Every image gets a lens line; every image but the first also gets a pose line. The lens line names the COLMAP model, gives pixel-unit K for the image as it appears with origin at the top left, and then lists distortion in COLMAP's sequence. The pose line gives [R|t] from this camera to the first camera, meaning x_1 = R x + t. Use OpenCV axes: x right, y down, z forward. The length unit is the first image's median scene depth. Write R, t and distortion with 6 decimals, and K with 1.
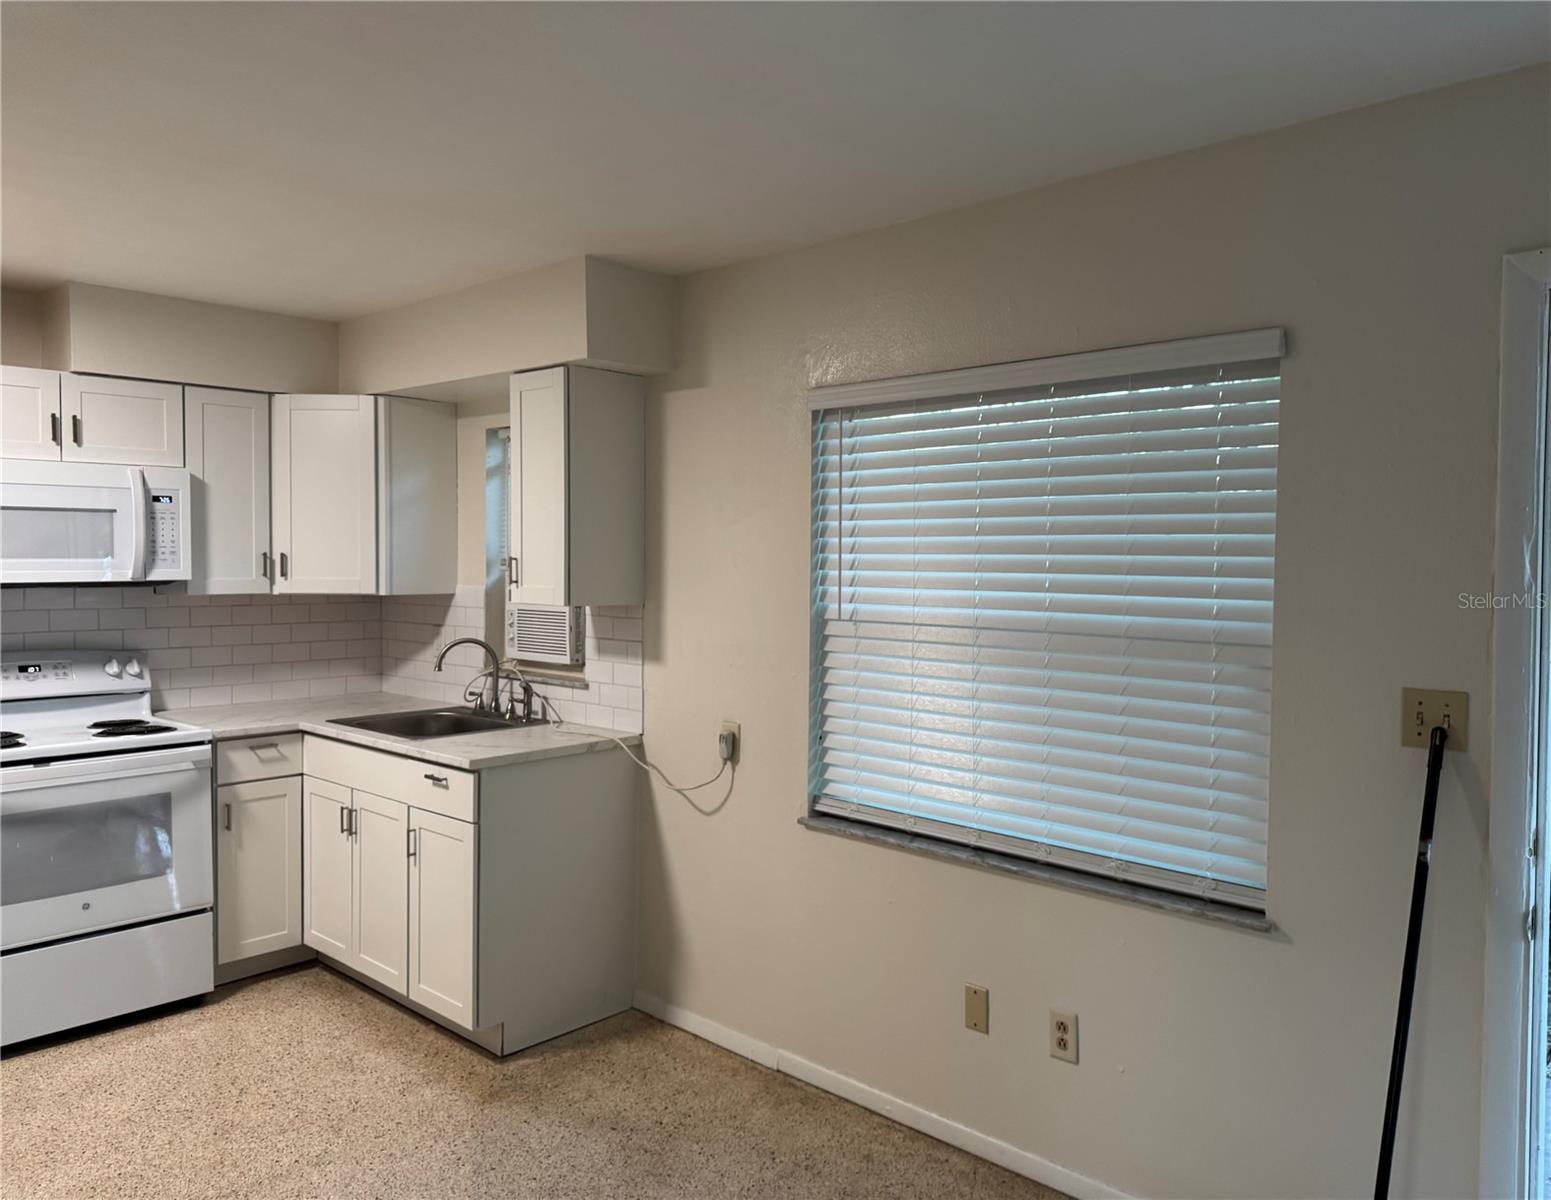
lens RADIAL K [[1156.9, 0, 790.8], [0, 1156.9, 583.5], [0, 0, 1]] dist [0.016124, -0.003759]
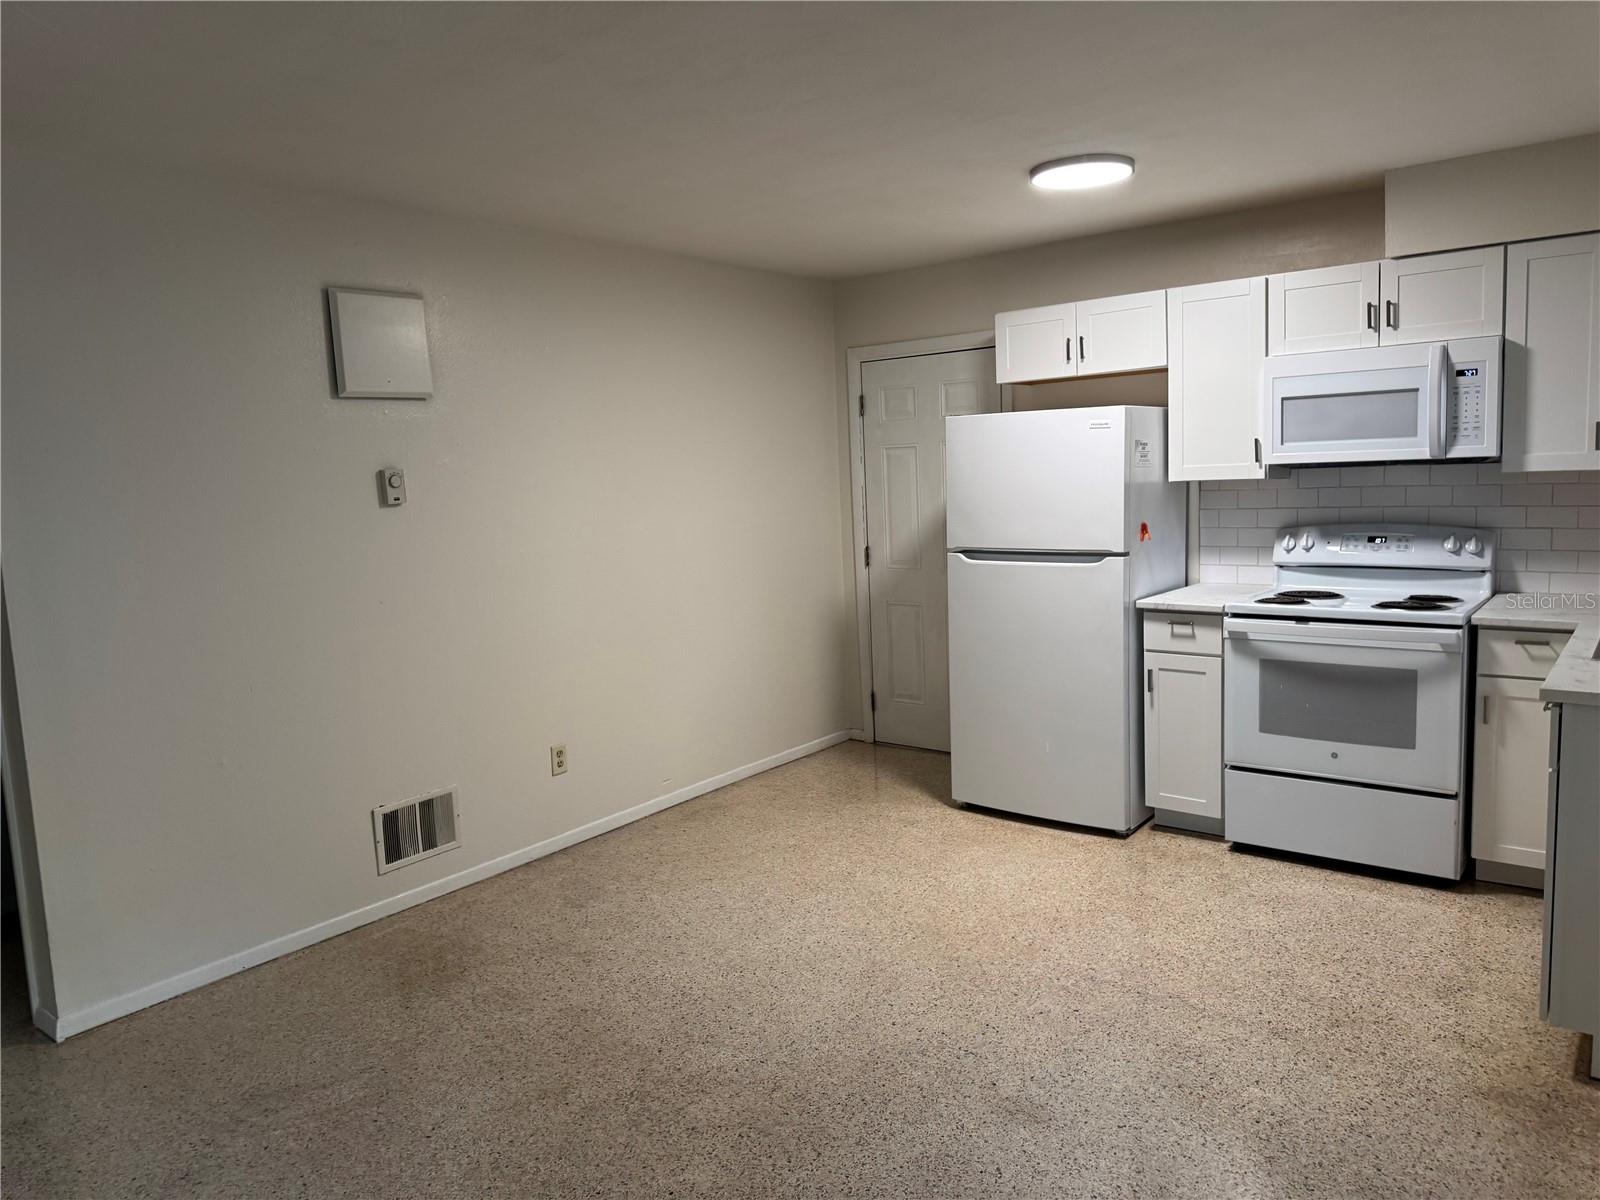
lens RADIAL K [[1131.5, 0, 796.5], [0, 1131.5, 589.5], [0, 0, 1]] dist [0.051022, -0.051956]
pose [[0.079243, 0.107367, -0.991056, 0.377239], [0.014871, 0.993945, 0.108869, -0.005418], [0.996744, -0.023366, 0.077167, 0.369337]]
